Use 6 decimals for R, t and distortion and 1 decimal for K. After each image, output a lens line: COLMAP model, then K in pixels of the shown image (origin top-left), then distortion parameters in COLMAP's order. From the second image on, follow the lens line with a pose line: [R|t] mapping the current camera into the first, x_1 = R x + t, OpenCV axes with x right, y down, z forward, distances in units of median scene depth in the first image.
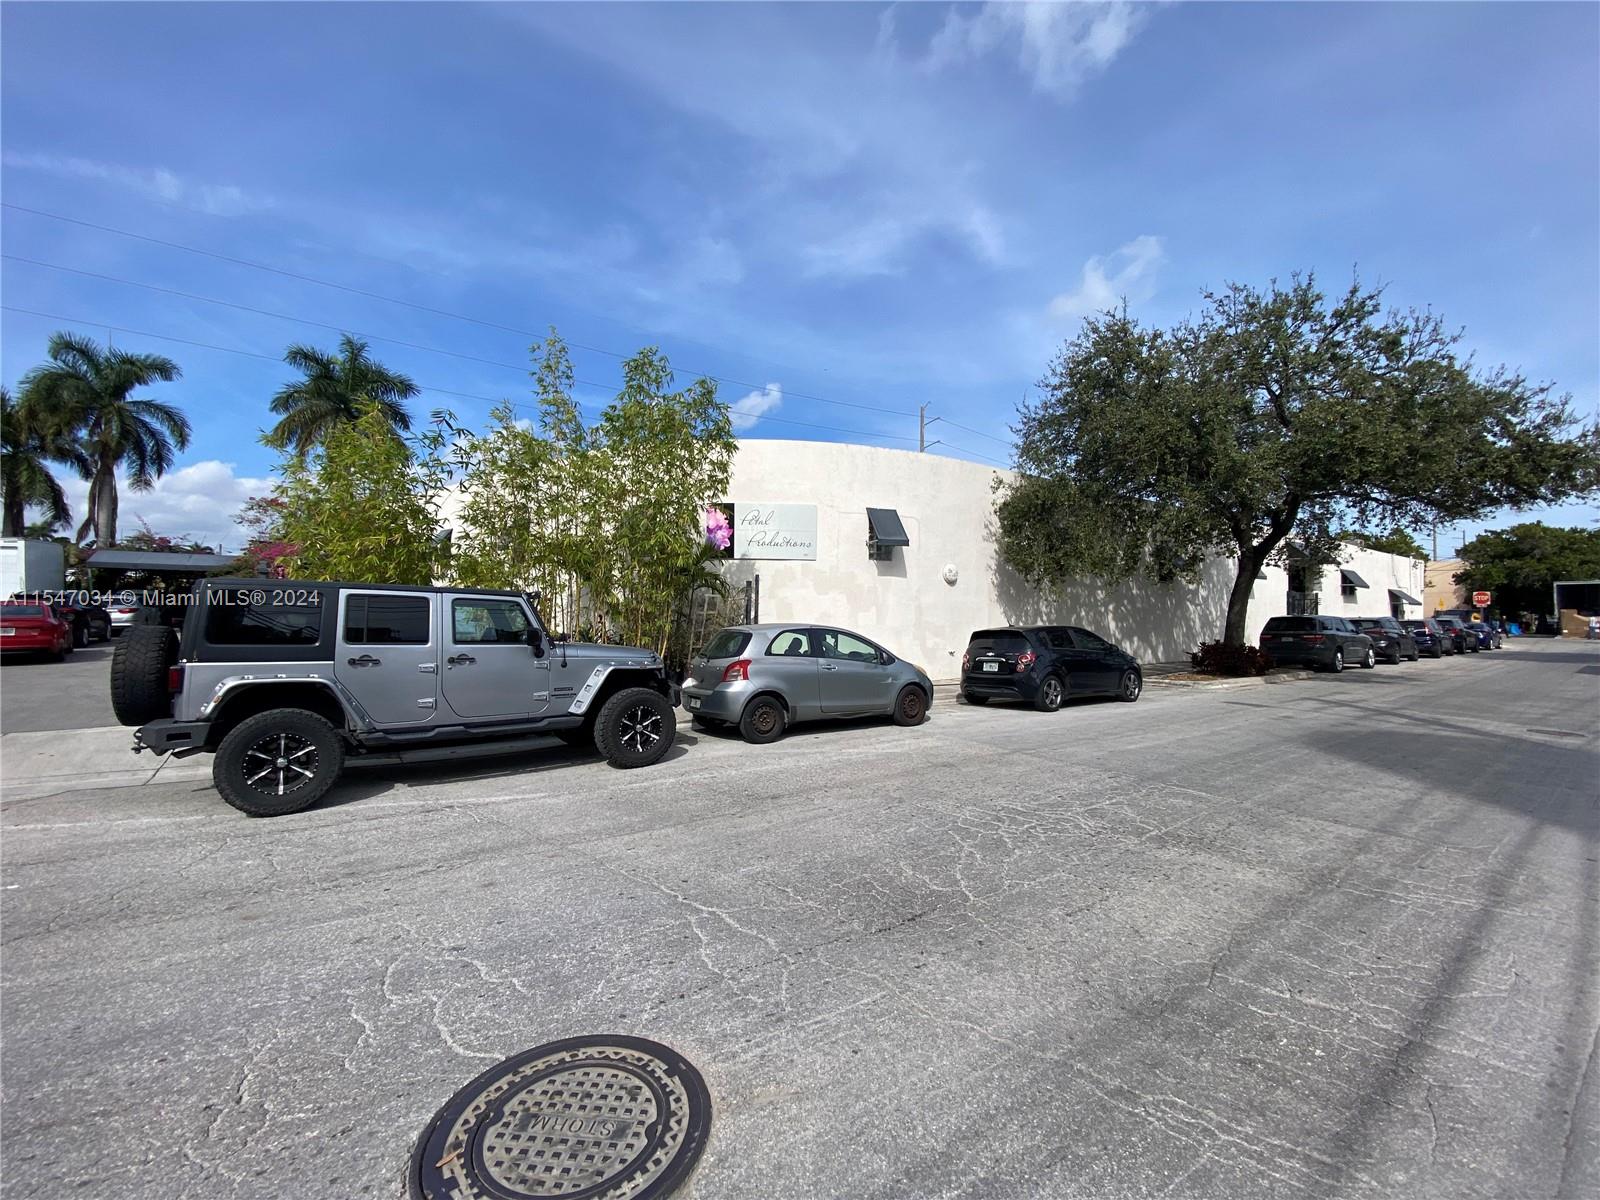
lens RADIAL K [[646.3, 0, 800.0], [0, 646.3, 600.0], [0, 0, 1]] dist [0.017631, -0.000373]
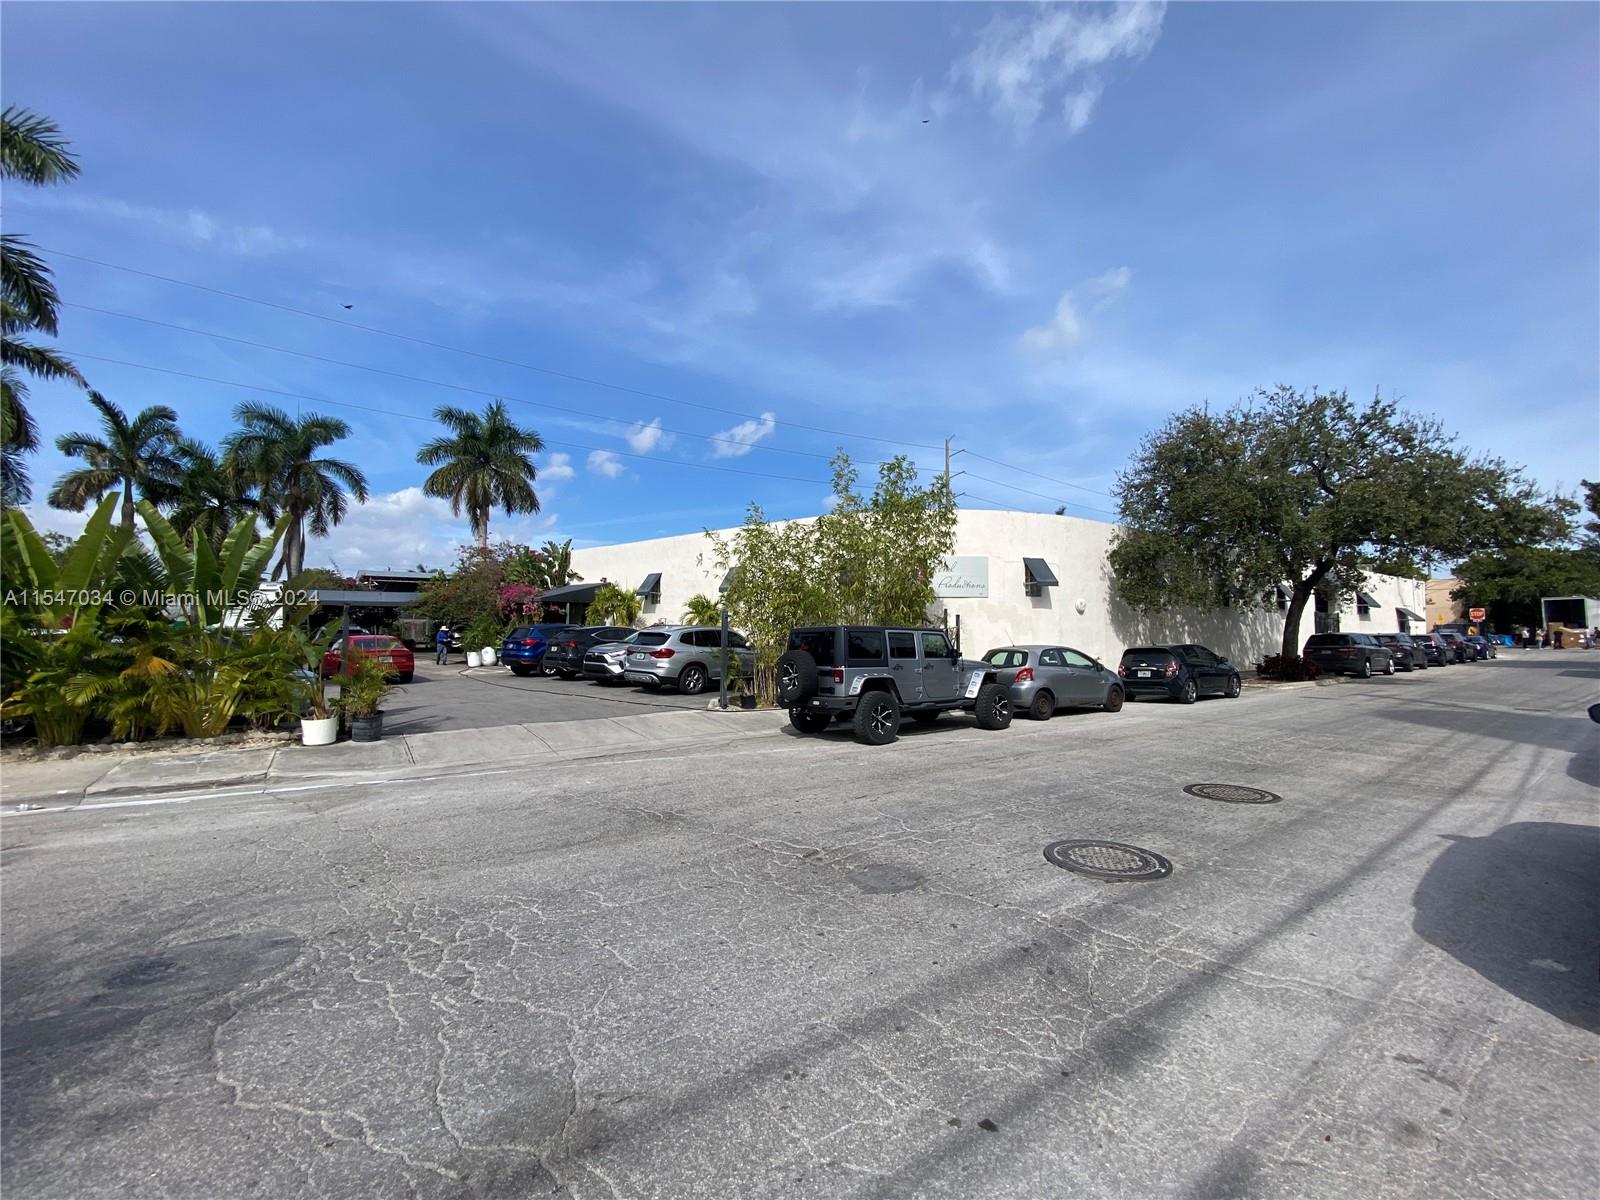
lens RADIAL K [[651.4, 0, 800.0], [0, 651.4, 600.0], [0, 0, 1]] dist [0.011934, 0.006655]
pose [[0.999901, -0.010981, 0.008805, -0.249349], [0.011228, 0.999530, -0.028518, -0.013880], [-0.008487, 0.028614, 0.999555, -0.237559]]
